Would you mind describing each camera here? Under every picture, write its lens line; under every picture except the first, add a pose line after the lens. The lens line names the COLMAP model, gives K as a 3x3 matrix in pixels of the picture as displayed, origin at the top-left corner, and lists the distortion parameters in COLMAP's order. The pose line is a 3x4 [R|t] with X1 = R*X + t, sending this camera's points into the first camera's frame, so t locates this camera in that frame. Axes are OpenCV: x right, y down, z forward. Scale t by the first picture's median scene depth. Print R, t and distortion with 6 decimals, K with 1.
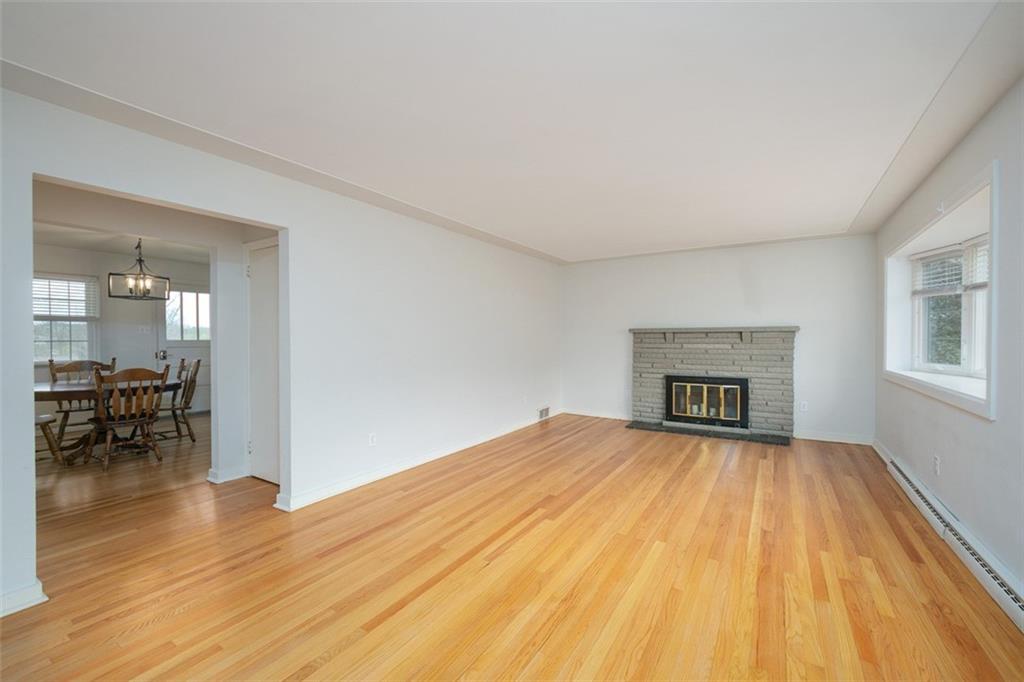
lens RADIAL K [[409.2, 0, 527.9], [0, 409.2, 340.5], [0, 0, 1]] dist [-0.000893, 0.000055]
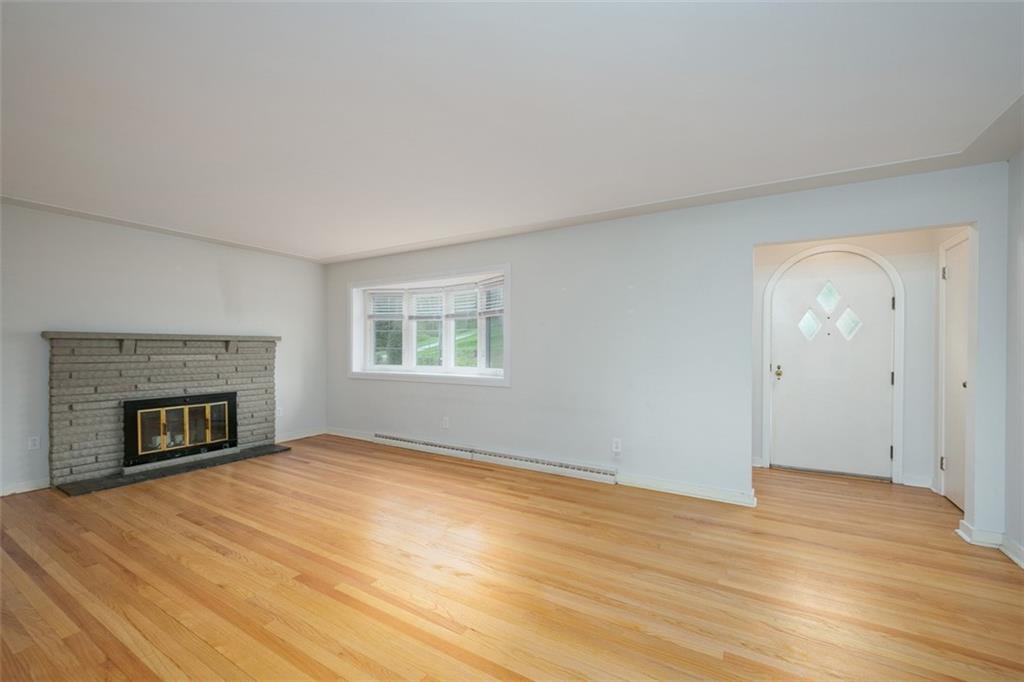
lens RADIAL K [[409.2, 0, 504.3], [0, 409.2, 348.8], [0, 0, 1]] dist [-0.000893, 0.000055]
pose [[0.026386, -0.000130, 0.999652, -0.362869], [0.005158, 0.999987, -0.000006, -0.000597], [-0.999639, 0.005156, 0.026386, 0.372285]]
